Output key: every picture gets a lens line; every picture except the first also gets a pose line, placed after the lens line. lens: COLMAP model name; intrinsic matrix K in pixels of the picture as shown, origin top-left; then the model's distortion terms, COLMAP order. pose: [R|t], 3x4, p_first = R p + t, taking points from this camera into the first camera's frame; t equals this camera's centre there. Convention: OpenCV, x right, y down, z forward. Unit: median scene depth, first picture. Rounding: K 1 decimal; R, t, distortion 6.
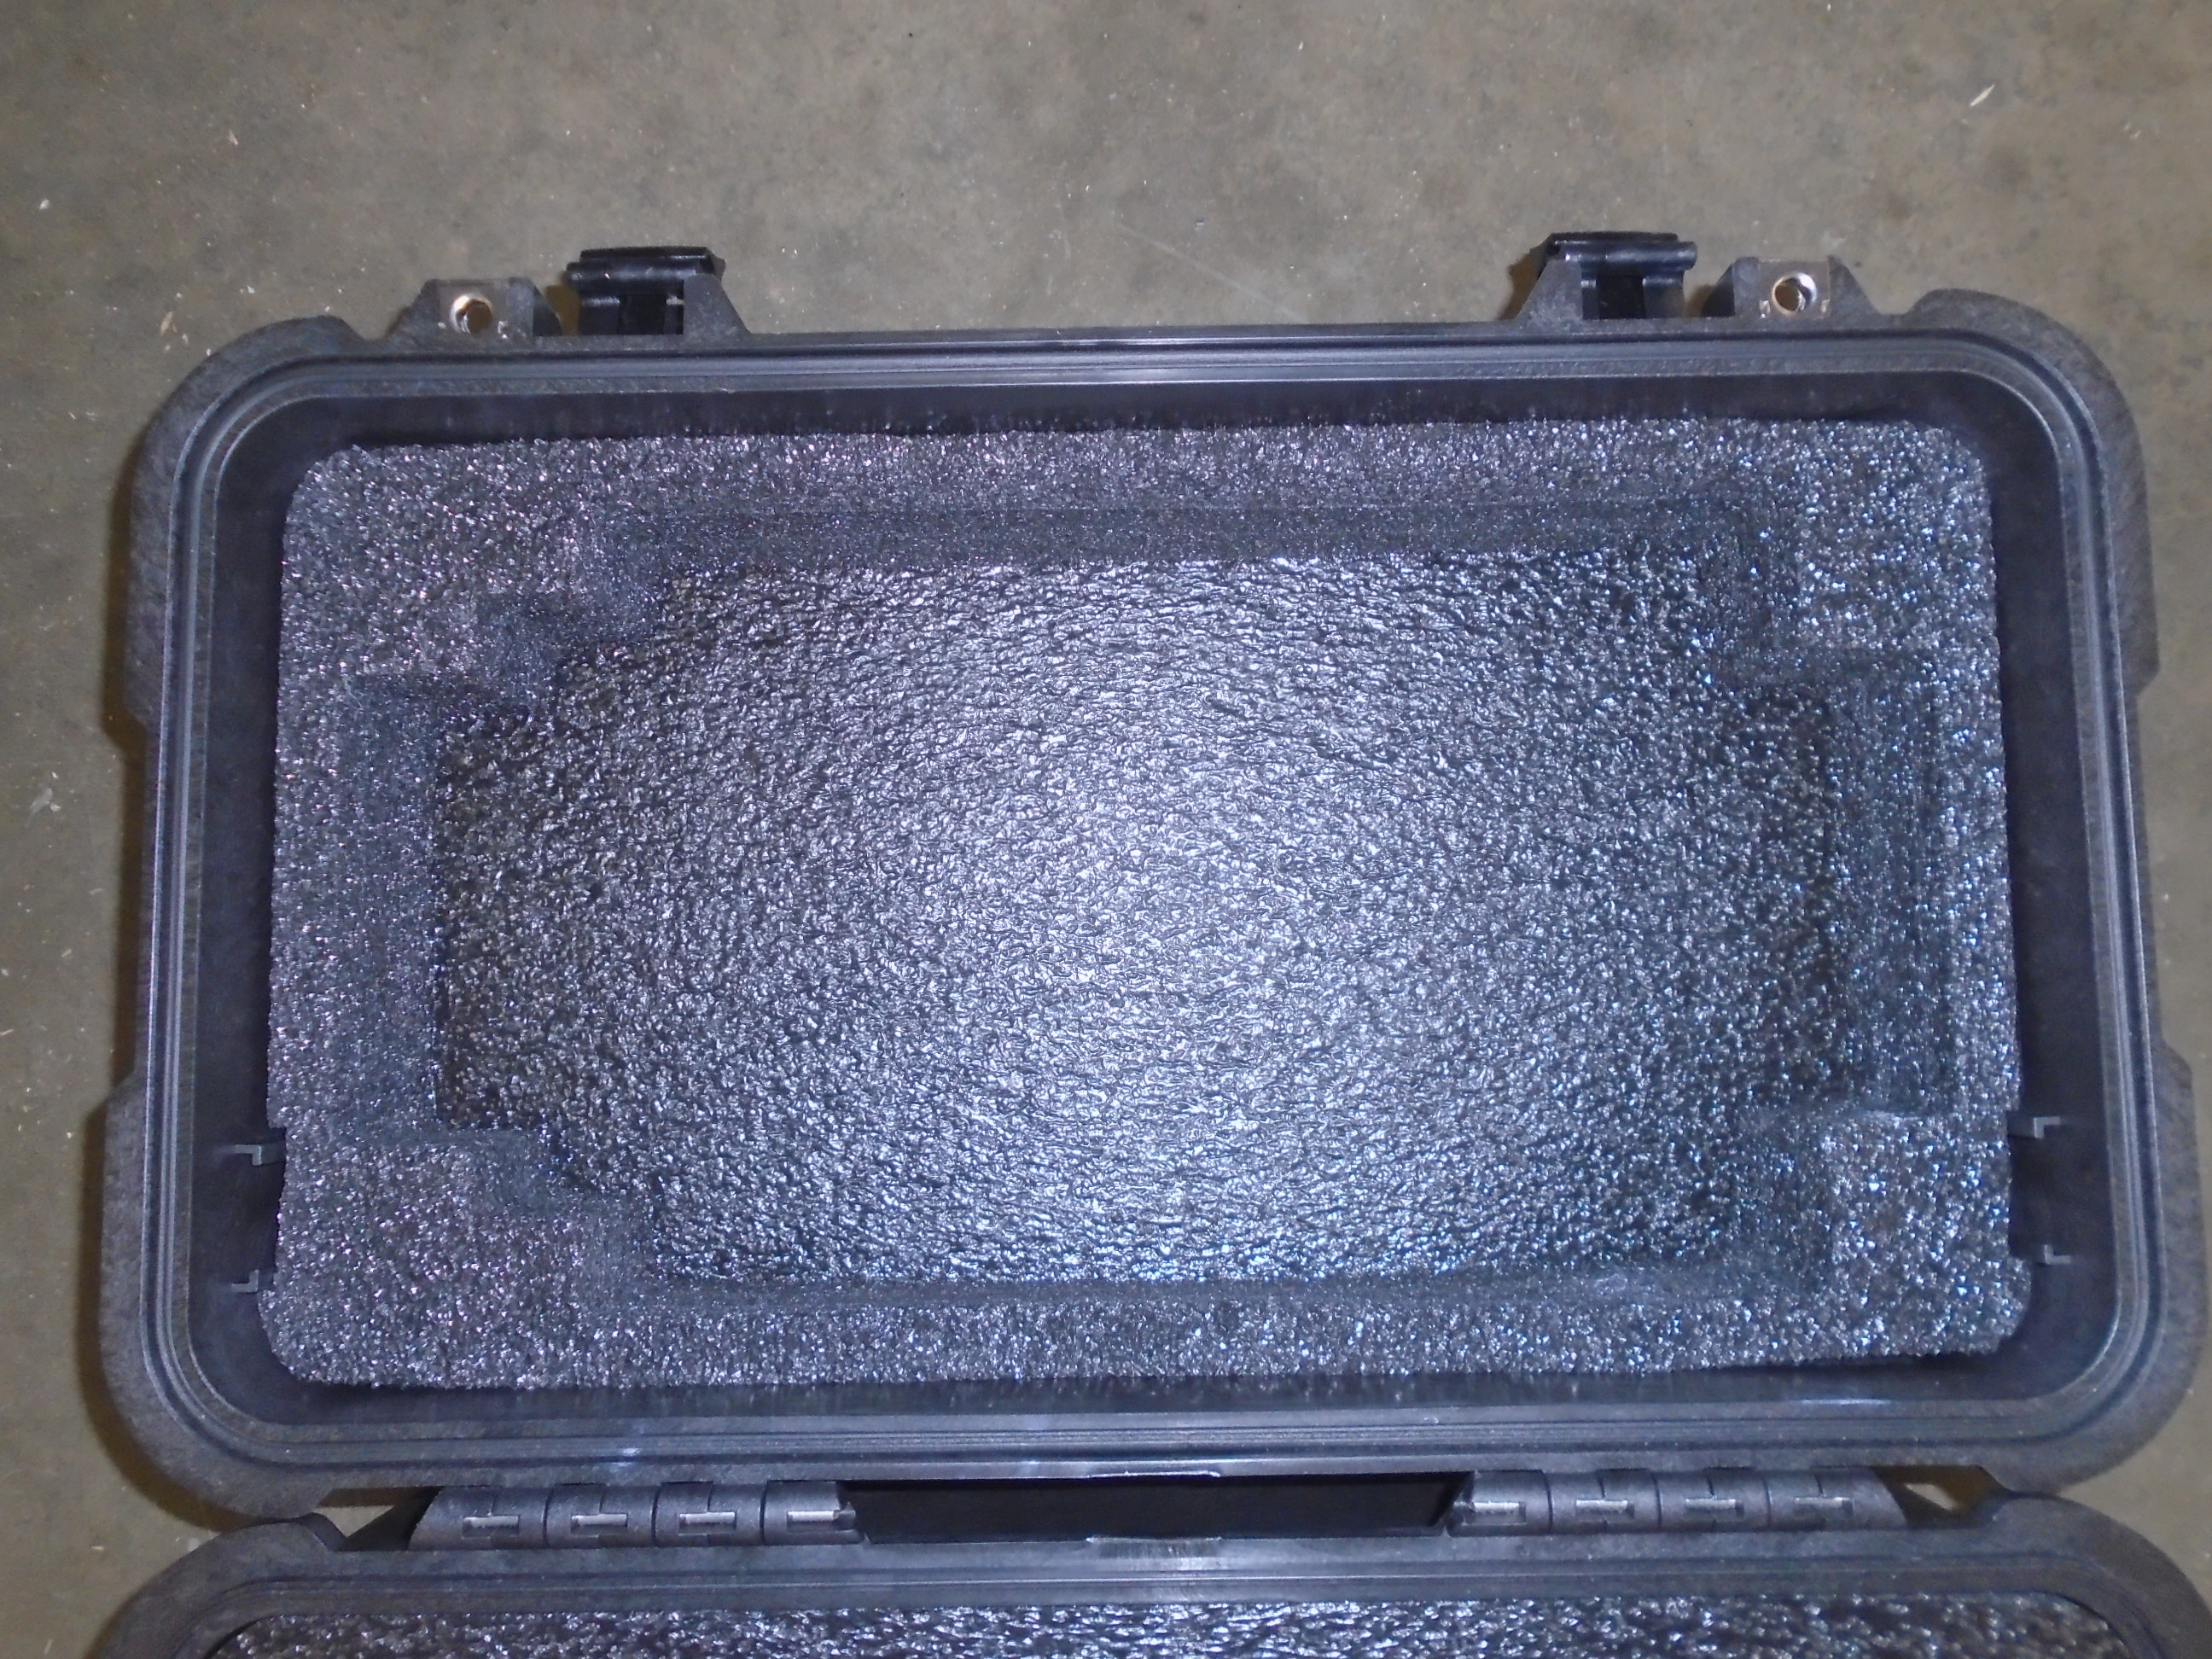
lens RADIAL K [[1732.2, 0, 1103.8], [0, 1732.2, 820.0], [0, 0, 1]] dist [-0.003538, 0.004688]
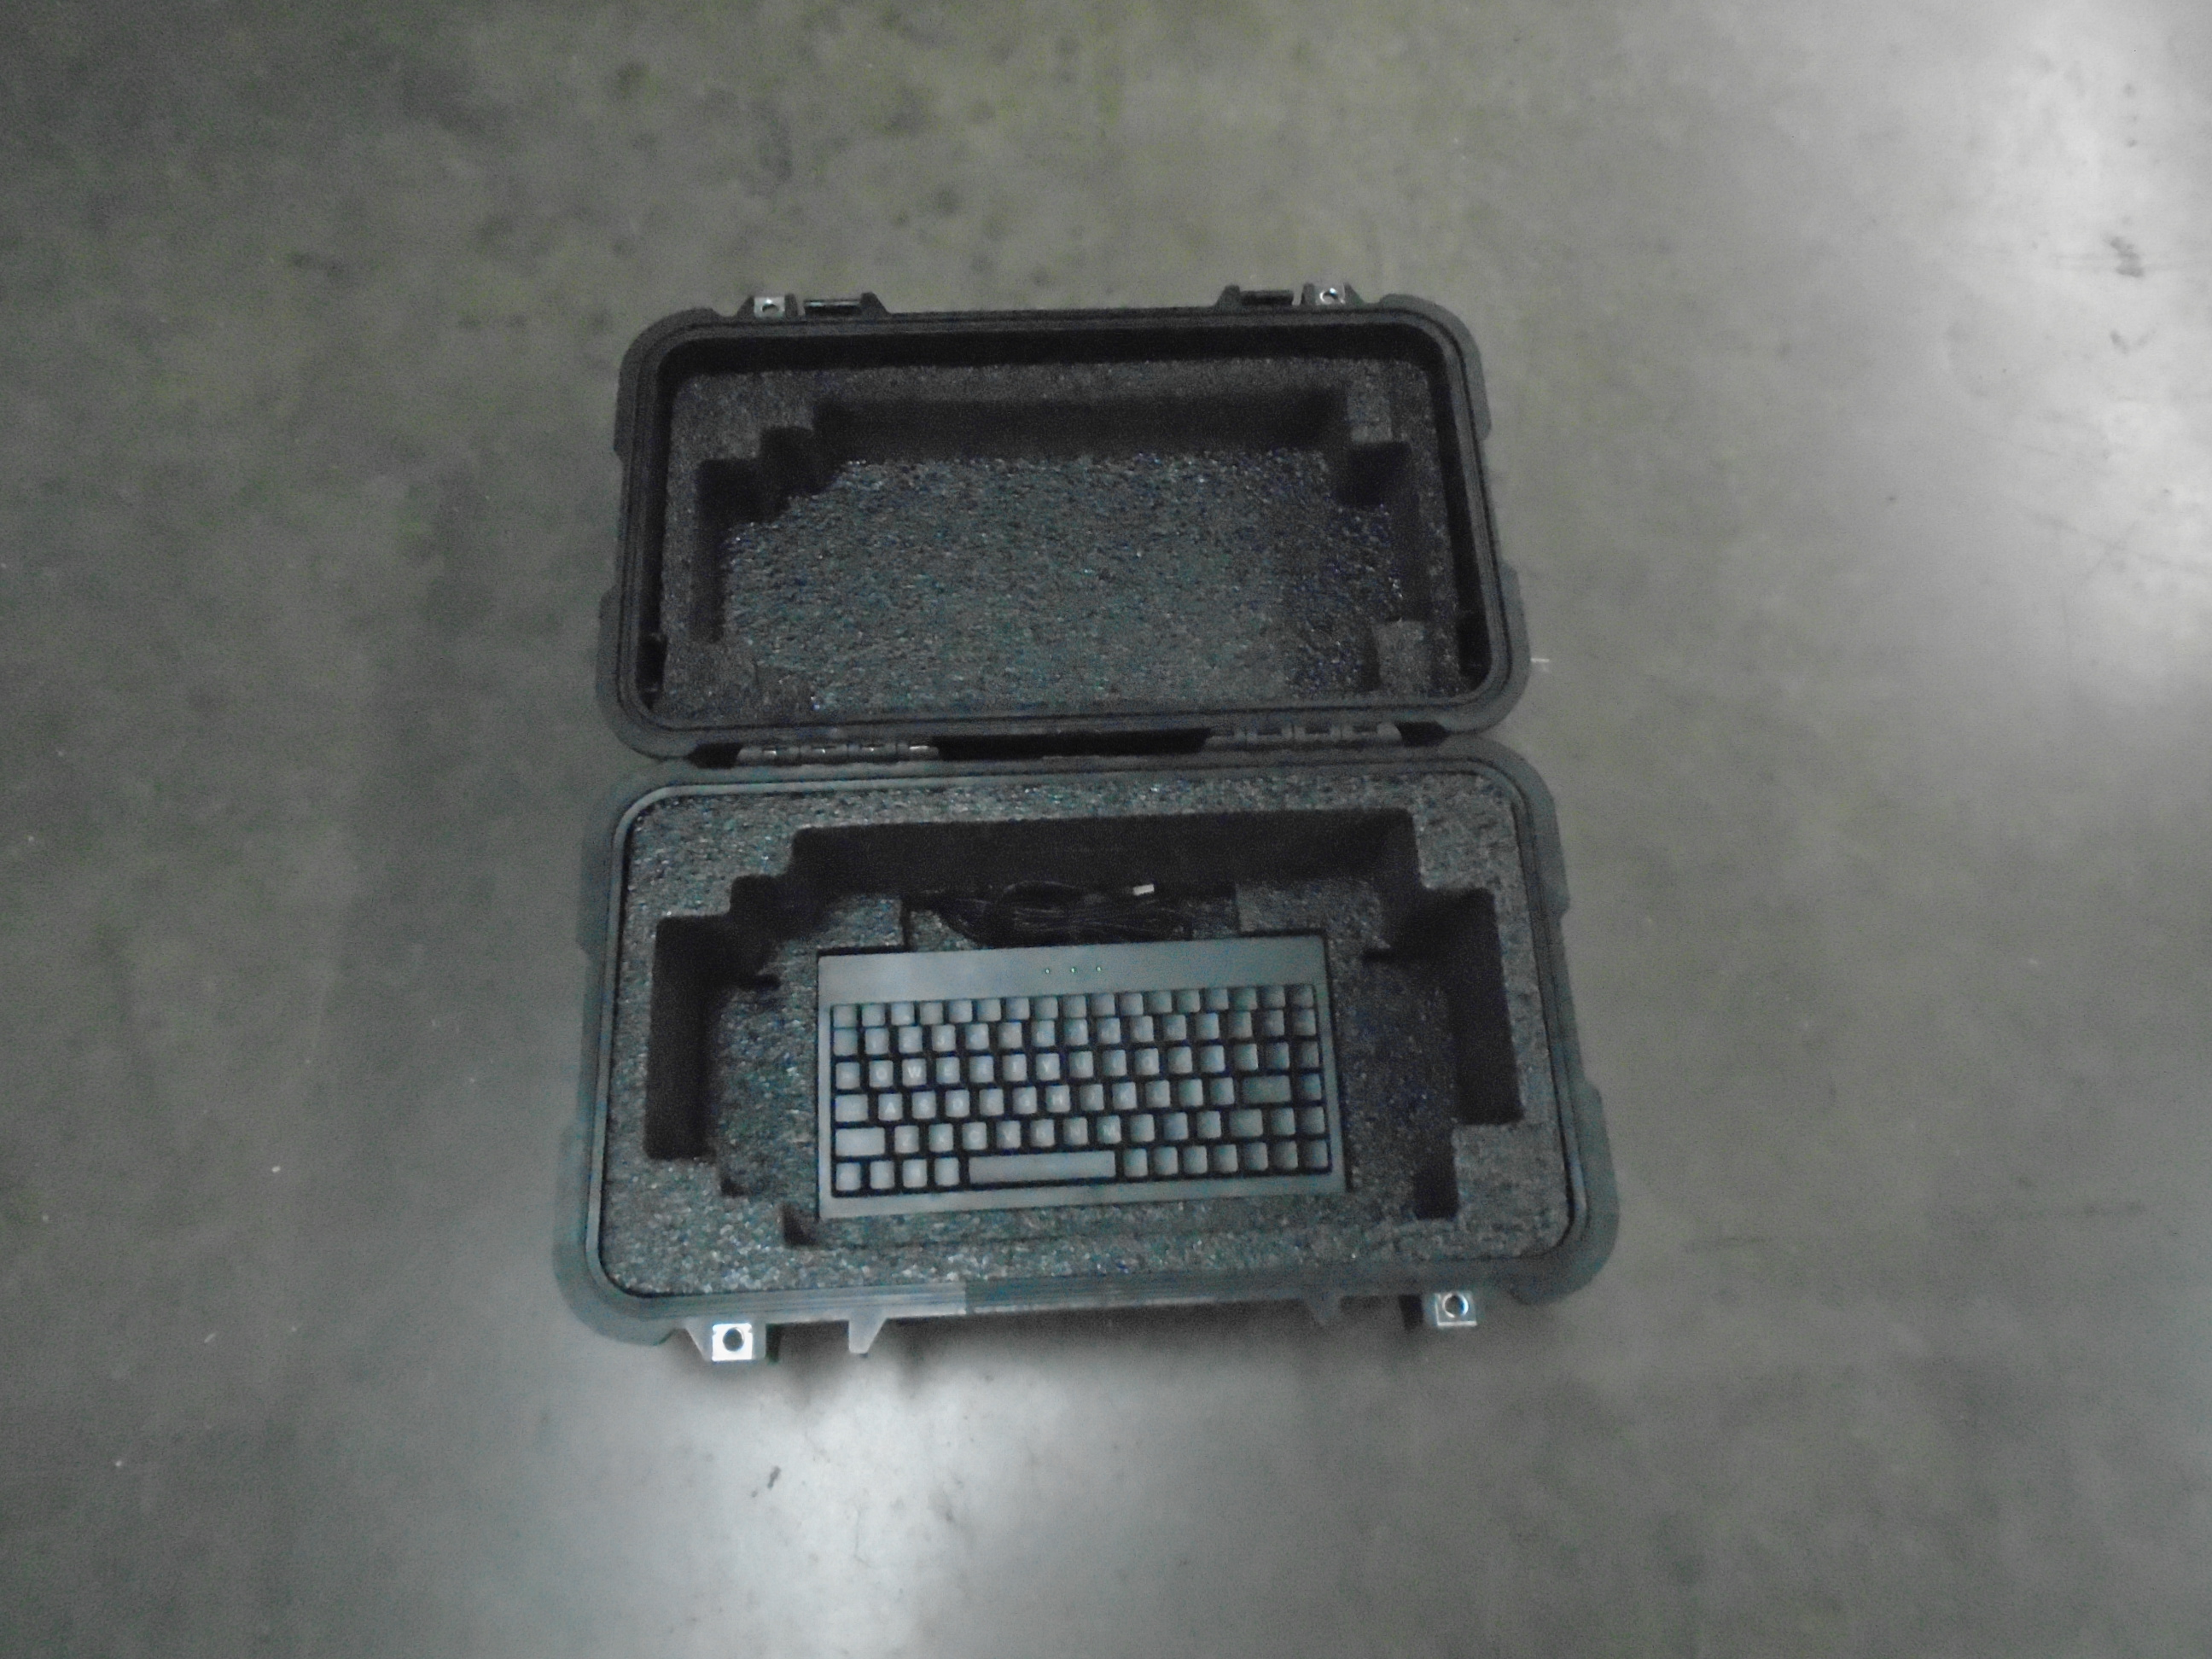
lens RADIAL K [[1701.6, 0, 1101.7], [0, 1701.6, 814.7], [0, 0, 1]] dist [-0.011215, 0.007536]
pose [[0.999001, -0.016059, 0.041699, -0.021712], [0.027854, 0.953500, -0.300102, 0.990858], [-0.034941, 0.300963, 0.952995, -0.925901]]
